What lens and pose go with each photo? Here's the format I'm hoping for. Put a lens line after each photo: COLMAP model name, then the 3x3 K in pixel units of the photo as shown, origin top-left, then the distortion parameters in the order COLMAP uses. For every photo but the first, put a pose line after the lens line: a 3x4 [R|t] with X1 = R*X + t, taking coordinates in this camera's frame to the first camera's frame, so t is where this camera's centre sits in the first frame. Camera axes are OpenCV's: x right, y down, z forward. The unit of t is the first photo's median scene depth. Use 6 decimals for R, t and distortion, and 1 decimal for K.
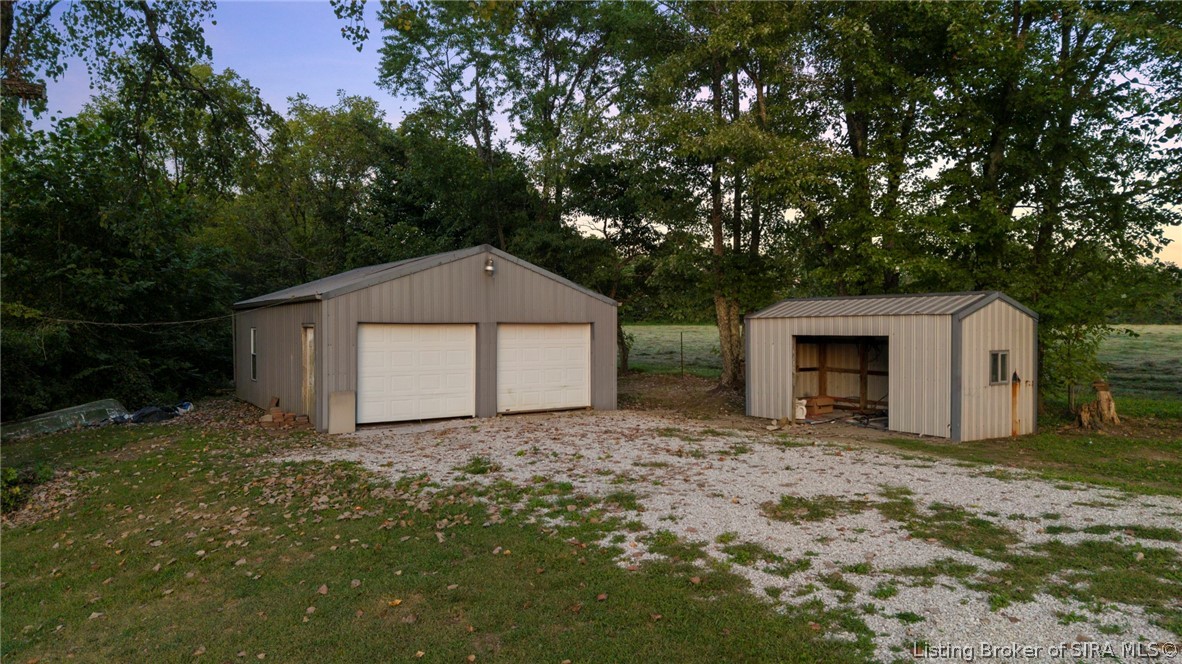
lens RADIAL K [[752.5, 0, 592.2], [0, 752.5, 363.5], [0, 0, 1]] dist [0.053322, -0.003728]
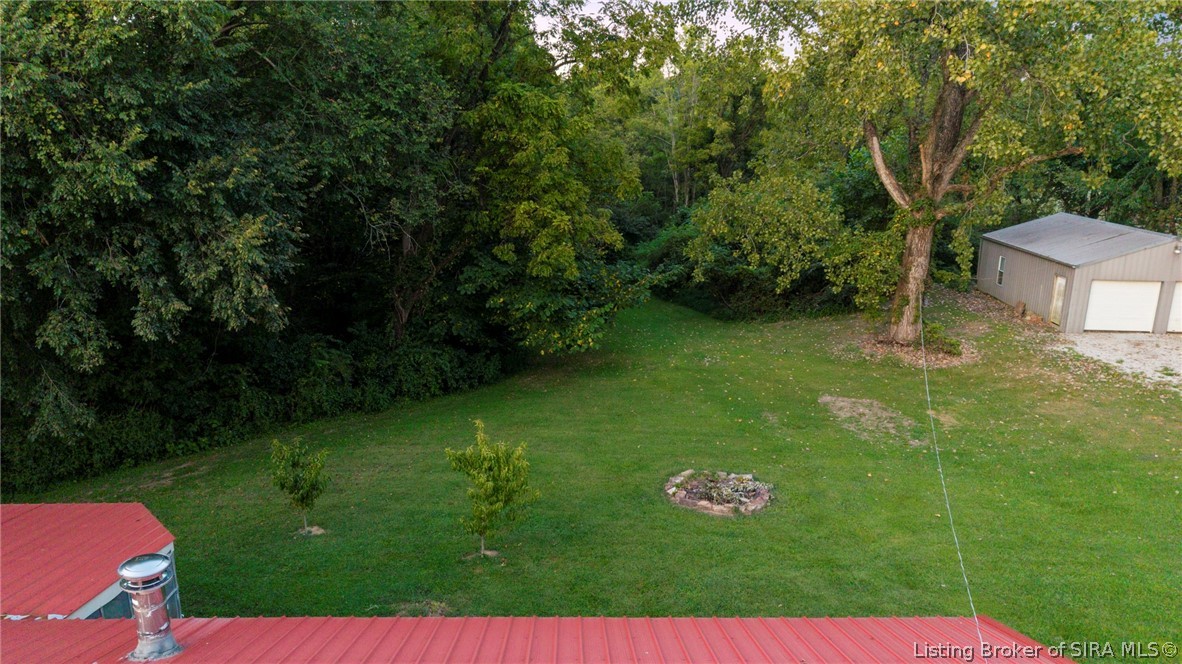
lens RADIAL K [[796.4, 0, 591.0], [0, 796.4, 332.0], [0, 0, 1]] dist [0.067903, -0.060896]
pose [[0.781687, 0.155694, -0.603924, -0.034864], [-0.028231, 0.976179, 0.215122, -0.323638], [0.623031, -0.151109, 0.767462, -1.378927]]
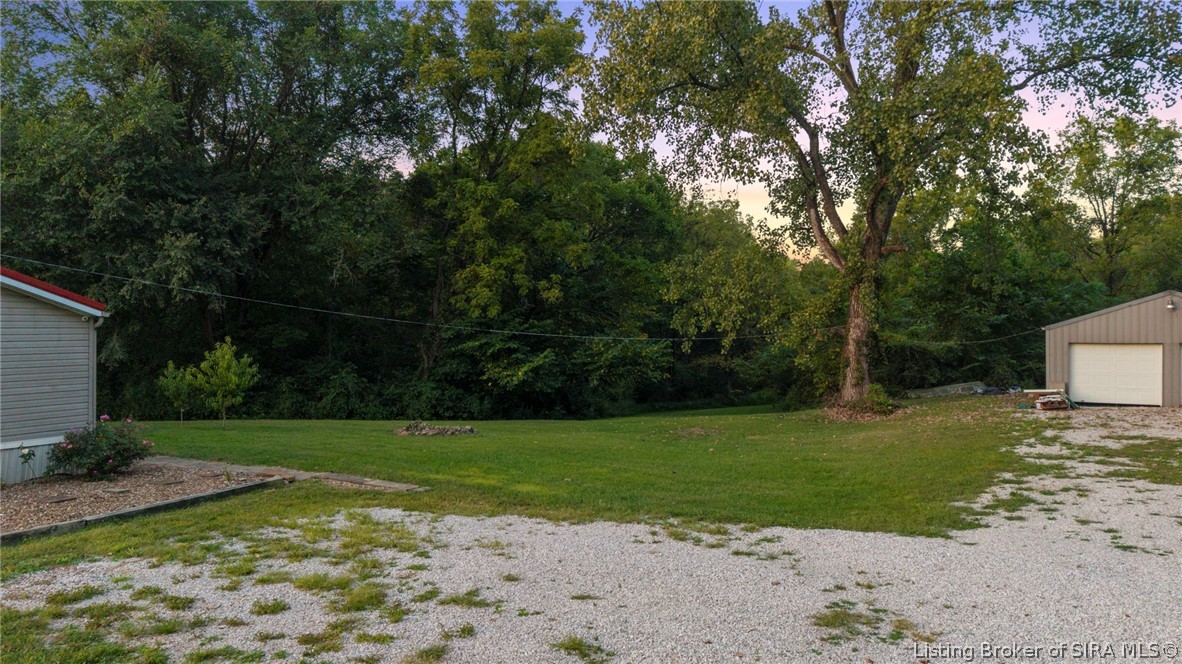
lens RADIAL K [[796.4, 0, 591.0], [0, 796.4, 332.0], [0, 0, 1]] dist [0.067903, -0.060896]
pose [[0.372846, -0.001563, -0.927892, 0.956461], [-0.030227, 0.999447, -0.013830, -0.020934], [0.927401, 0.033203, 0.372593, -0.670828]]
